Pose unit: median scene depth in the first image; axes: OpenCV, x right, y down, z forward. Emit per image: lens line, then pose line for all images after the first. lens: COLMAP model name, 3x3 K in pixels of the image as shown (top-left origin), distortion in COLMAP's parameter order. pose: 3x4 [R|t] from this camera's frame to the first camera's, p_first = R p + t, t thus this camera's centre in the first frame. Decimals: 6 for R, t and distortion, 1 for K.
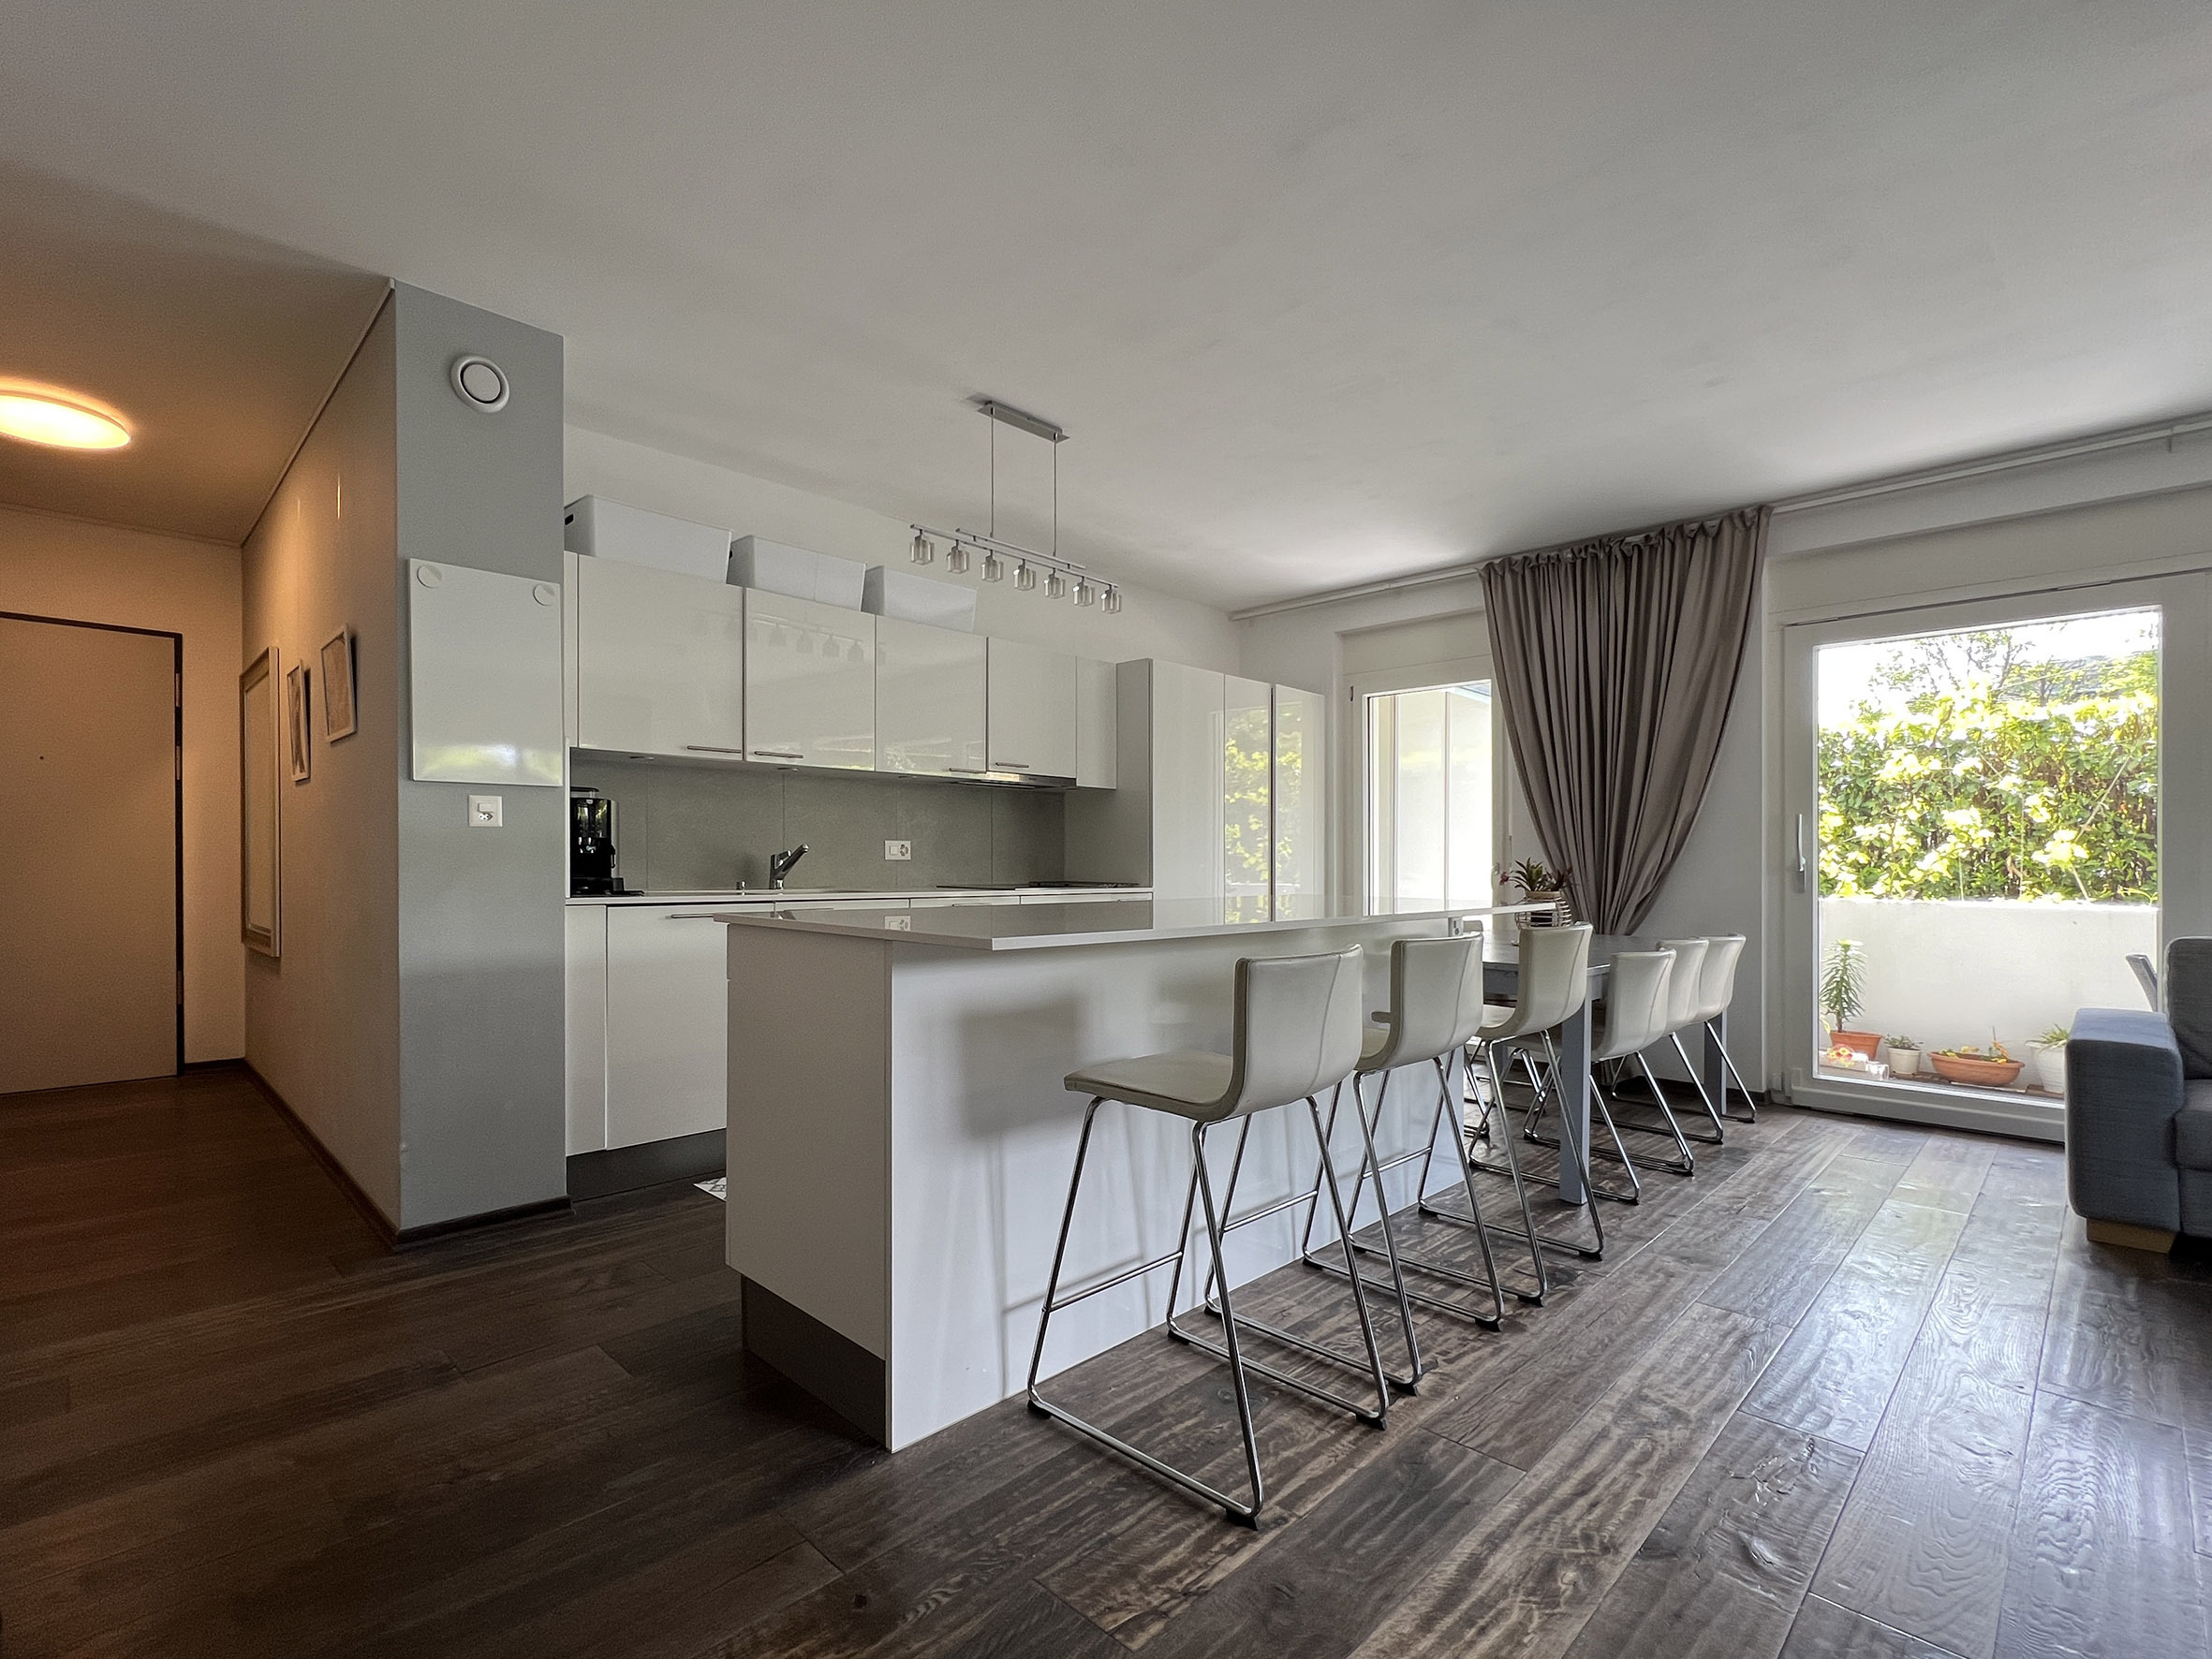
lens RADIAL K [[900.6, 0, 1093.6], [0, 900.6, 835.8], [0, 0, 1]] dist [-0.001817, -0.000500]
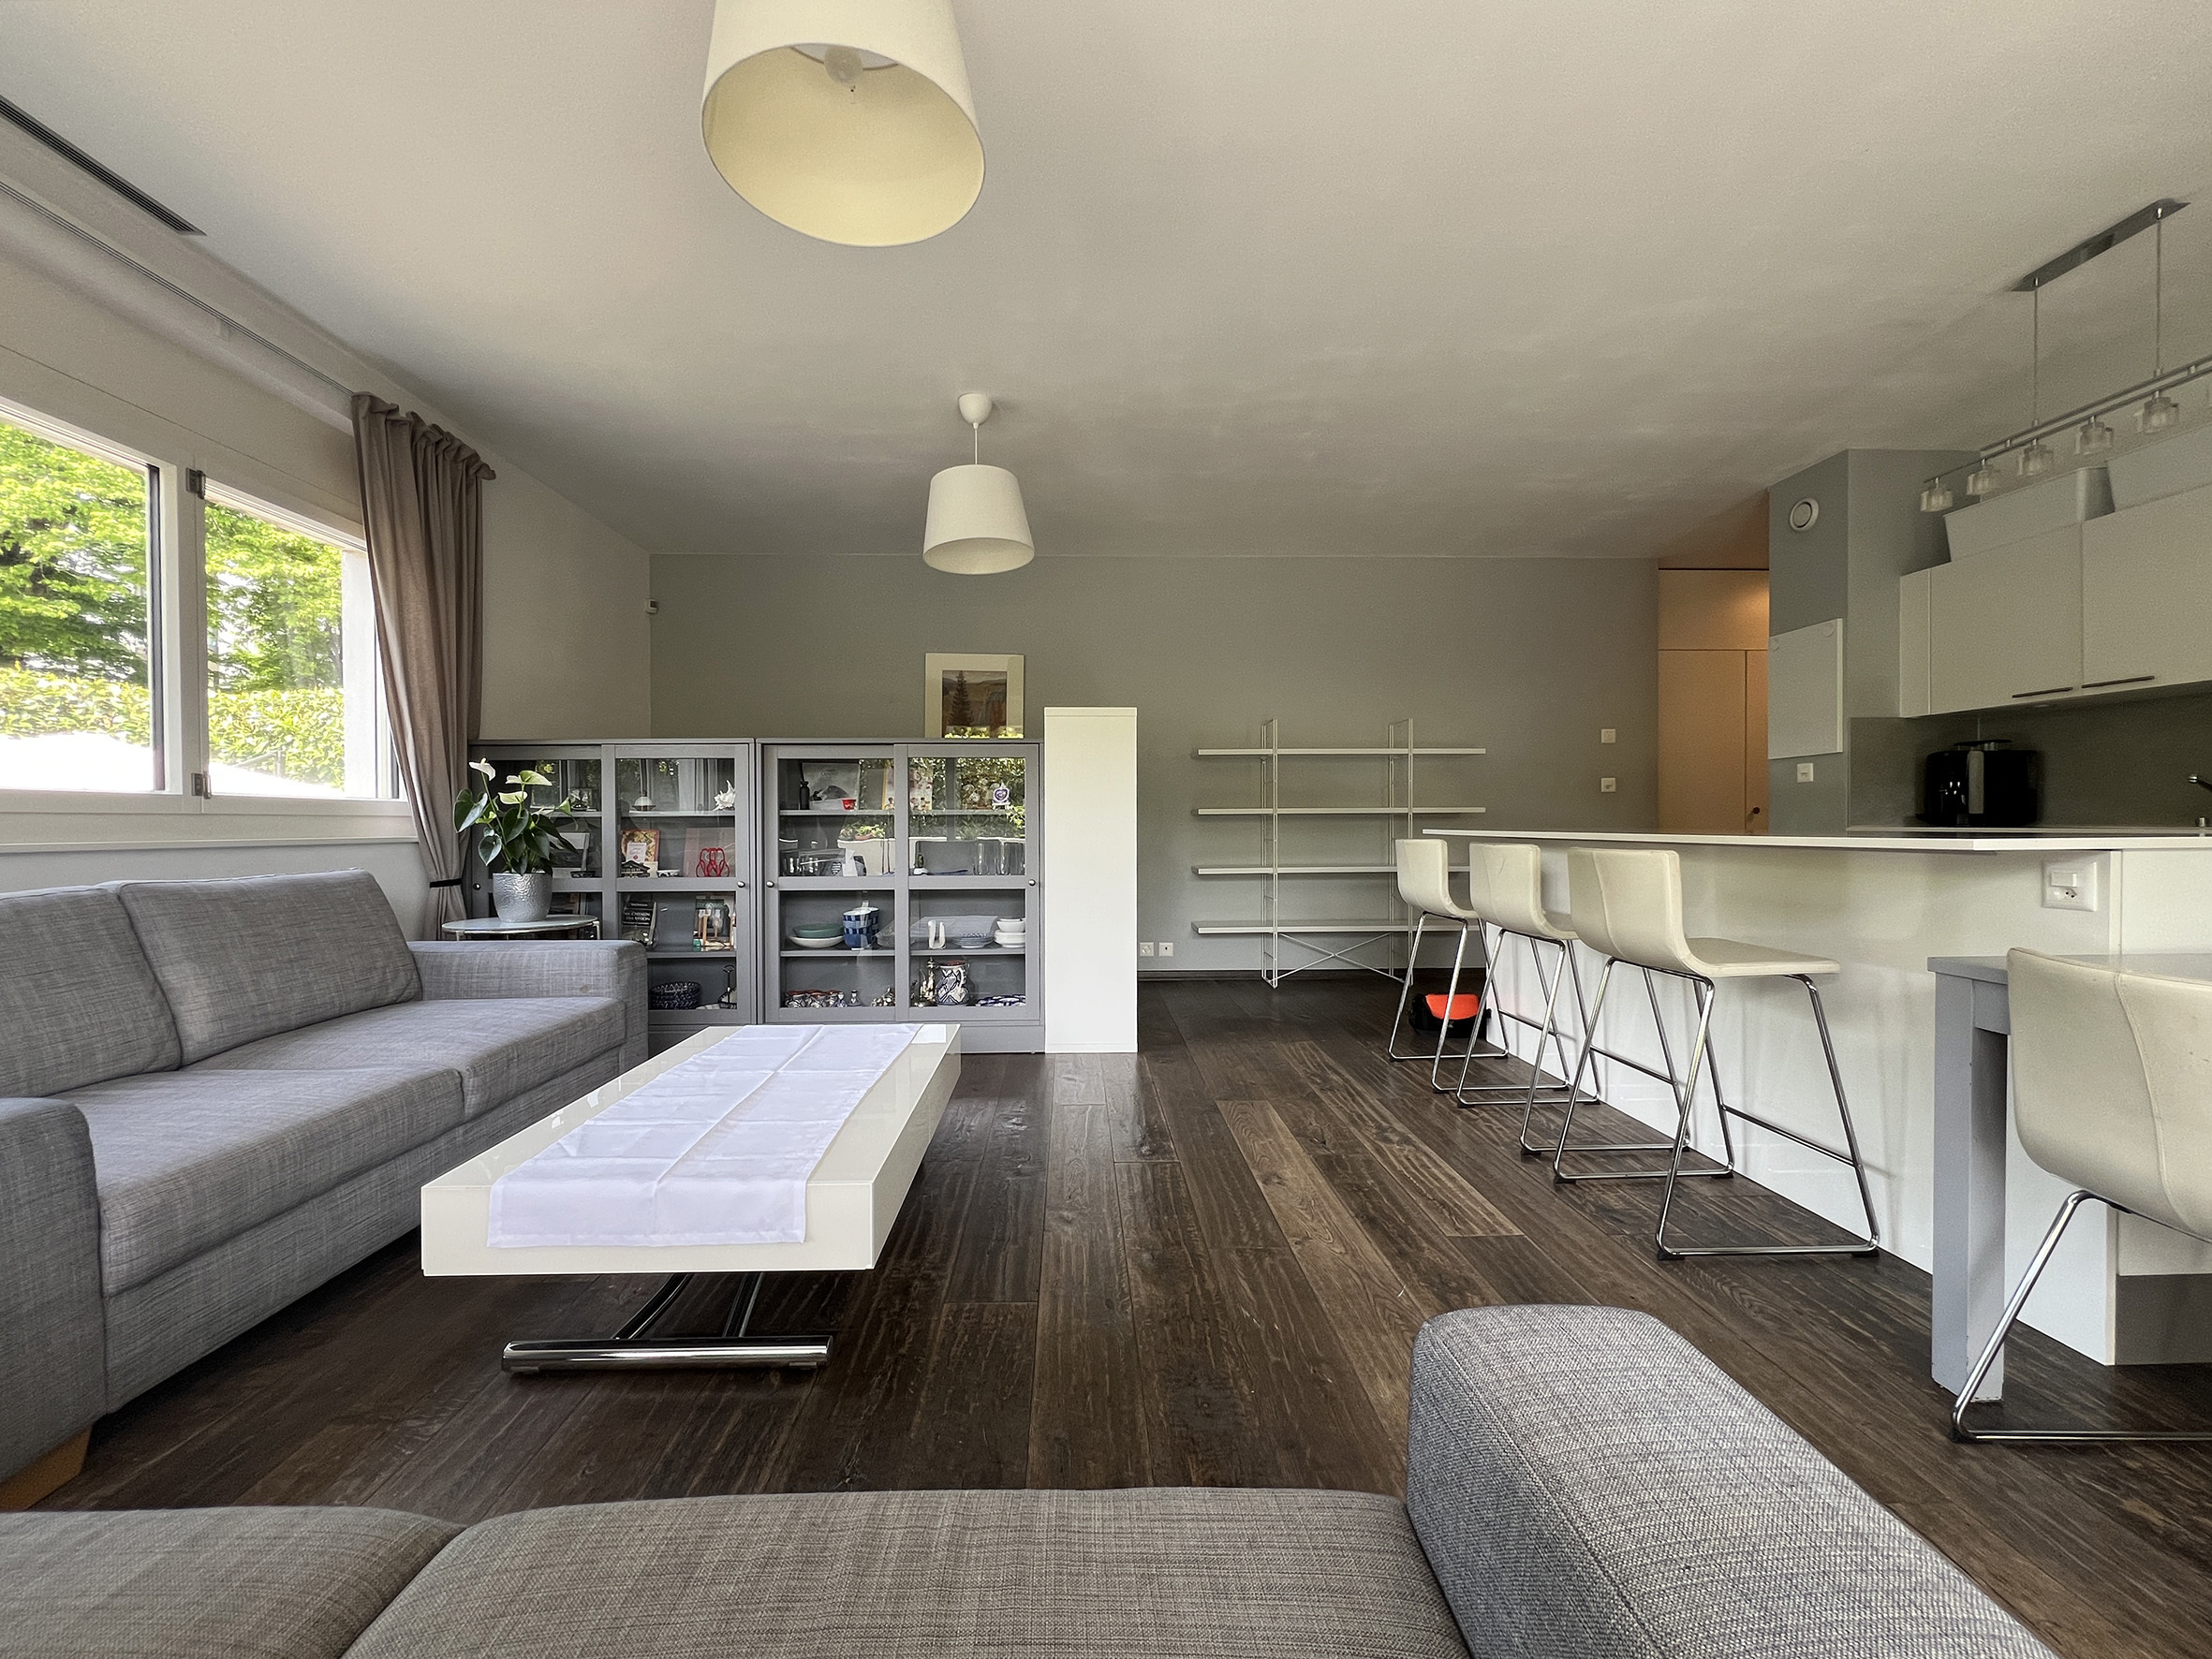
lens RADIAL K [[900.6, 0, 1093.6], [0, 900.6, 835.8], [0, 0, 1]] dist [-0.001817, -0.000500]
pose [[-0.621752, 0.008017, -0.783173, 0.880140], [-0.001466, 0.999934, 0.011399, 0.044201], [0.783213, 0.008235, -0.621699, 0.638386]]
